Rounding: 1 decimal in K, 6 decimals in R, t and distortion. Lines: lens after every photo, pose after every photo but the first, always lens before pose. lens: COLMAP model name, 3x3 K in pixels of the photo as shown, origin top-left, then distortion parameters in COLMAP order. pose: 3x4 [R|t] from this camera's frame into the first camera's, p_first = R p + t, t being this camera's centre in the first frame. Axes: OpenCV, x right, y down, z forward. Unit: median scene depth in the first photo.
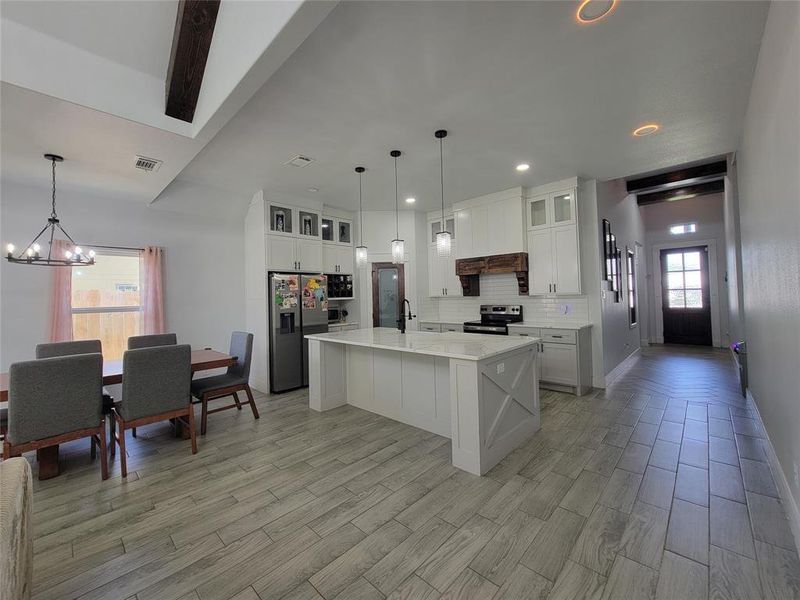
lens RADIAL K [[327.4, 0, 399.6], [0, 327.4, 294.0], [0, 0, 1]] dist [-0.004995, 0.000494]
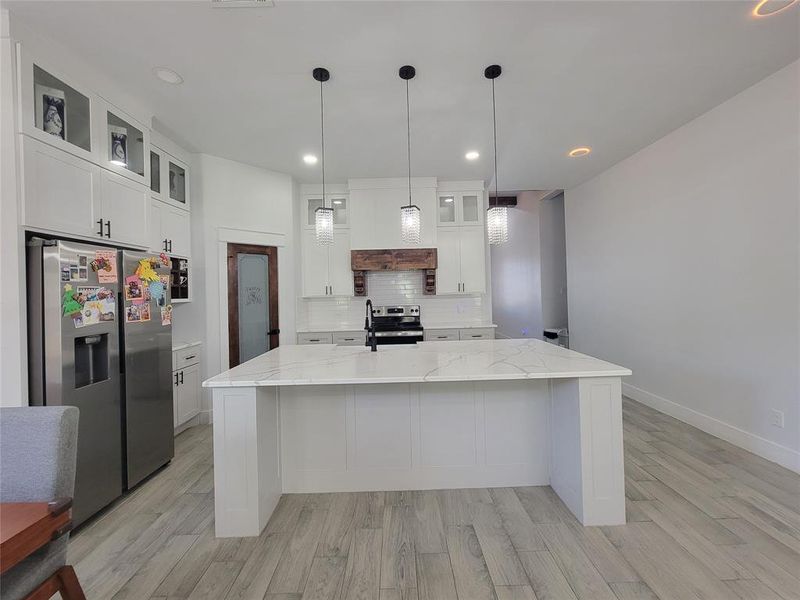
lens RADIAL K [[327.4, 0, 400.3], [0, 327.4, 292.5], [0, 0, 1]] dist [-0.004995, 0.000494]
pose [[0.719597, 0.005426, 0.694371, -0.332902], [0.003551, 0.999928, -0.011493, 0.008026], [-0.694383, 0.010736, 0.719525, 0.398256]]
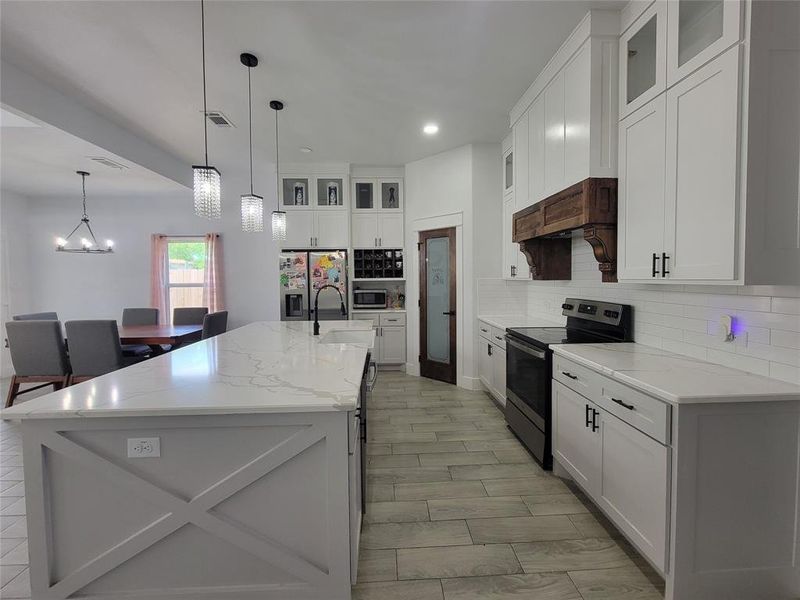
lens RADIAL K [[327.4, 0, 403.9], [0, 327.4, 289.1], [0, 0, 1]] dist [-0.004995, 0.000494]
pose [[0.720758, 0.042640, -0.691874, 0.489636], [-0.002474, 0.998258, 0.058945, -0.011592], [0.693182, -0.040774, 0.719608, 0.528210]]
